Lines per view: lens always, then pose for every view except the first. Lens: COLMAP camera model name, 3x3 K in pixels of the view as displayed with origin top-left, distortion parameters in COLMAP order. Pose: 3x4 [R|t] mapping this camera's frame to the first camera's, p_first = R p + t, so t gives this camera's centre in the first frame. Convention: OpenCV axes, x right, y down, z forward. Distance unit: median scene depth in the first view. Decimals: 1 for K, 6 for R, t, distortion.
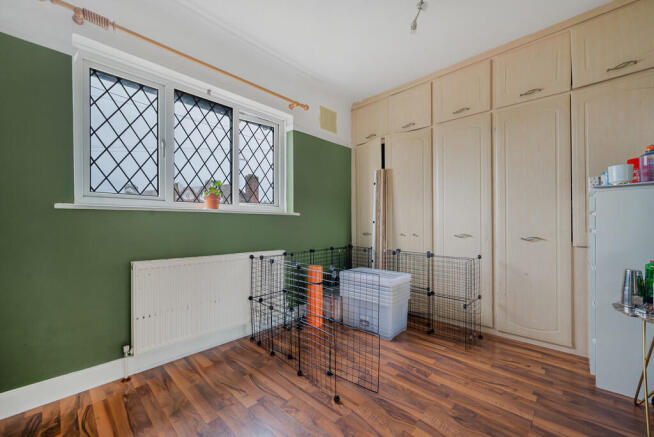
lens RADIAL K [[258.7, 0, 328.6], [0, 258.7, 225.4], [0, 0, 1]] dist [0.000796, 0.000510]
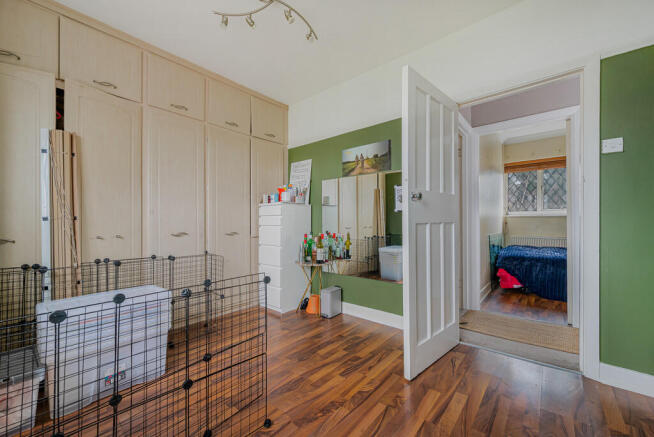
lens RADIAL K [[258.7, 0, 328.4], [0, 258.7, 218.9], [0, 0, 1]] dist [0.000796, 0.000510]
pose [[-0.047625, 0.006796, 0.998842, -0.453013], [-0.007478, 0.999946, -0.007160, -0.014078], [-0.998837, -0.007810, -0.047572, 0.436685]]
